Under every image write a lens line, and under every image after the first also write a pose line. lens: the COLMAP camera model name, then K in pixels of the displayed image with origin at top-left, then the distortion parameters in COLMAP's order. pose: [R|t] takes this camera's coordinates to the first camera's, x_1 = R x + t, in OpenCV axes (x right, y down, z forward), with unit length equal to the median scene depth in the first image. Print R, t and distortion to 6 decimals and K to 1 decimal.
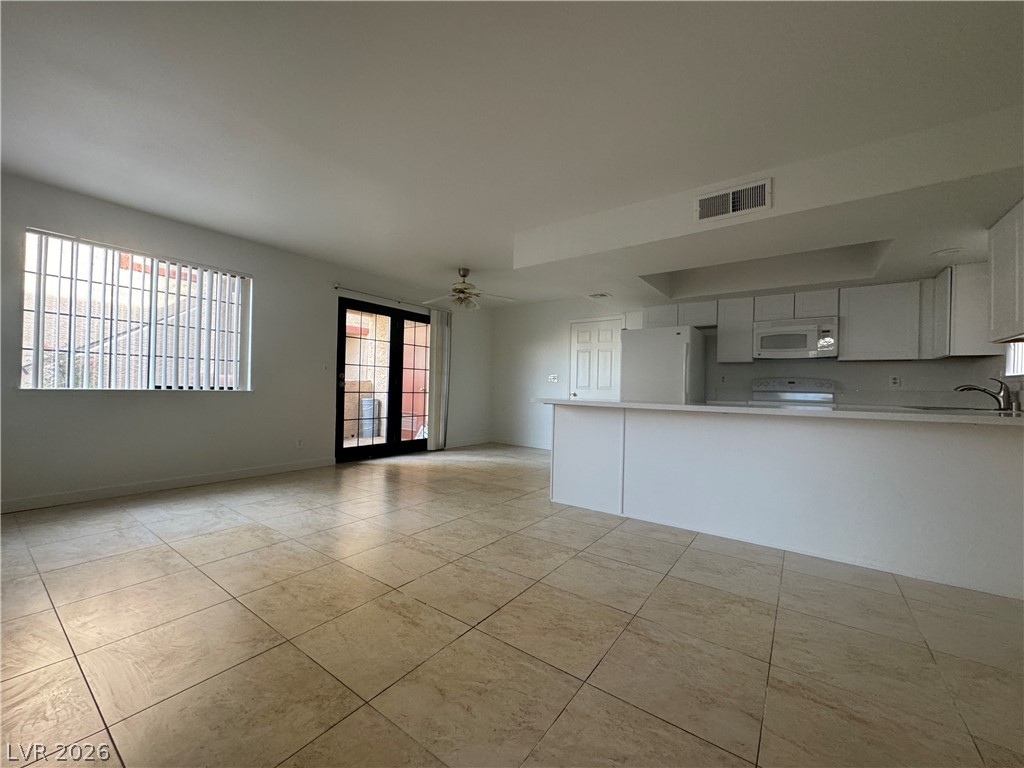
lens RADIAL K [[409.1, 0, 510.8], [0, 409.1, 385.5], [0, 0, 1]] dist [-0.000875, -0.000014]
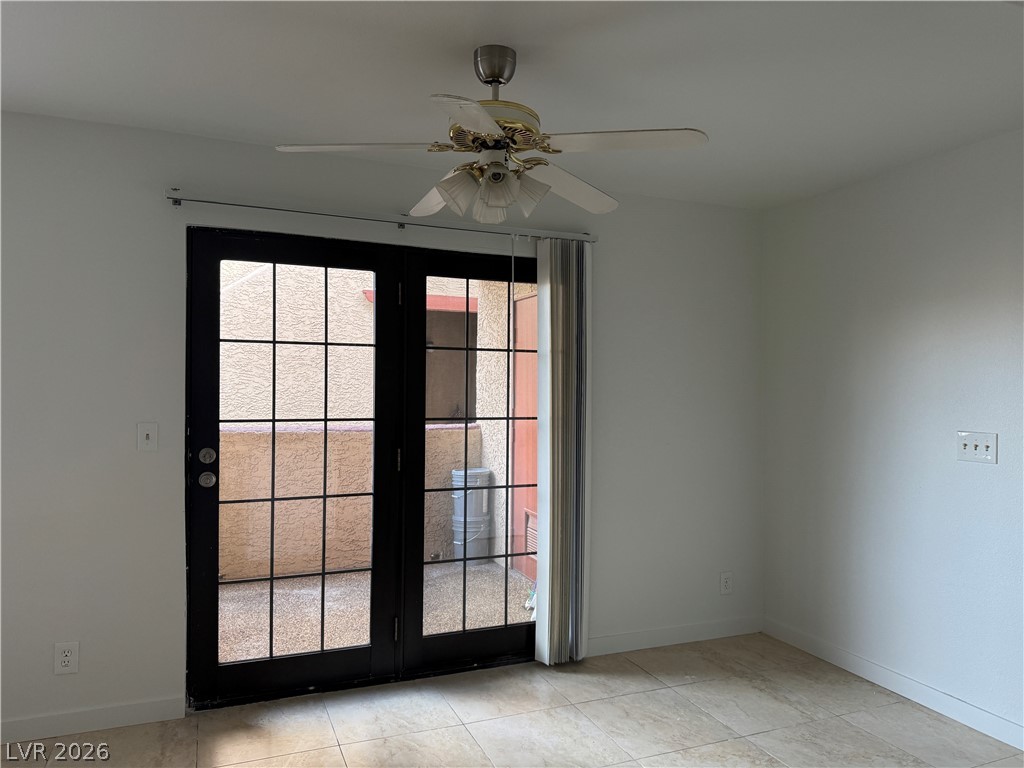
lens RADIAL K [[720.1, 0, 515.6], [0, 720.1, 388.1], [0, 0, 1]] dist [0.155779, -0.317566]
pose [[0.851206, -0.021439, -0.524393, 0.197215], [0.012222, 0.999704, -0.021032, -0.094243], [0.524689, 0.011494, 0.851217, 0.912564]]
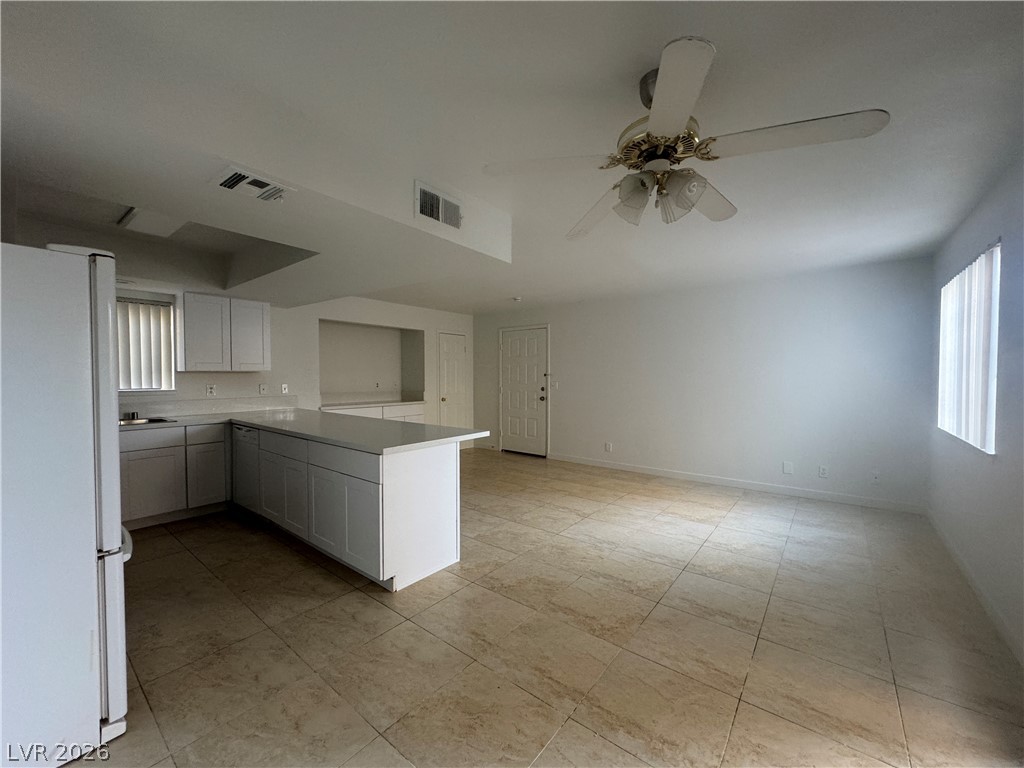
lens RADIAL K [[409.1, 0, 510.8], [0, 409.1, 385.5], [0, 0, 1]] dist [-0.000875, -0.000014]
pose [[-0.998511, -0.025876, 0.048031, -0.037282], [-0.024869, 0.999460, 0.021454, -0.090787], [-0.048561, 0.020228, -0.998615, 1.941388]]
